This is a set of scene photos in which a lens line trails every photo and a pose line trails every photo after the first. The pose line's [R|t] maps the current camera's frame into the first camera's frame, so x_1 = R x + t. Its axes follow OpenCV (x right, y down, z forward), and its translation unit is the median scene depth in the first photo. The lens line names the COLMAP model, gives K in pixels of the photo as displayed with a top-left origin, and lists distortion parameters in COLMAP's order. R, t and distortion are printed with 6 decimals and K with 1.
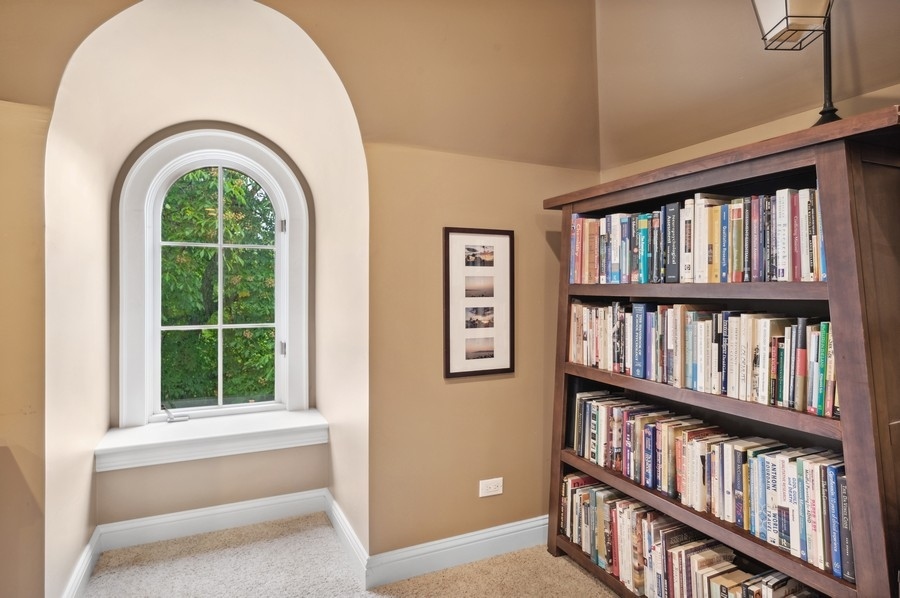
lens RADIAL K [[504.4, 0, 449.6], [0, 504.4, 292.7], [0, 0, 1]] dist [0.013602, -0.001102]
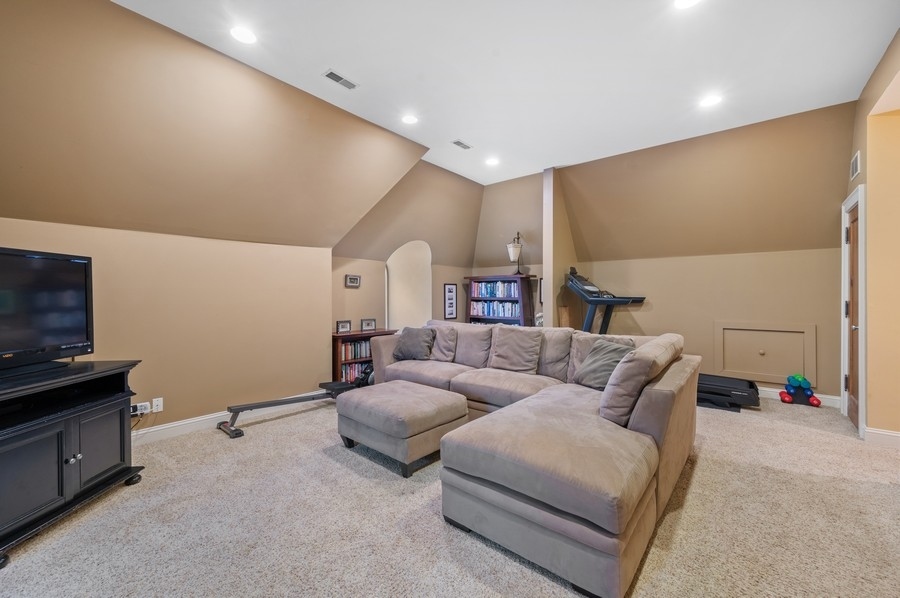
lens RADIAL K [[358.7, 0, 449.3], [0, 358.7, 299.6], [0, 0, 1]] dist [-0.003497, -0.001186]
pose [[0.905450, -0.007582, 0.424384, -1.481615], [0.005422, 0.999965, 0.006297, -0.017748], [-0.424417, -0.003401, 0.905460, -2.055611]]
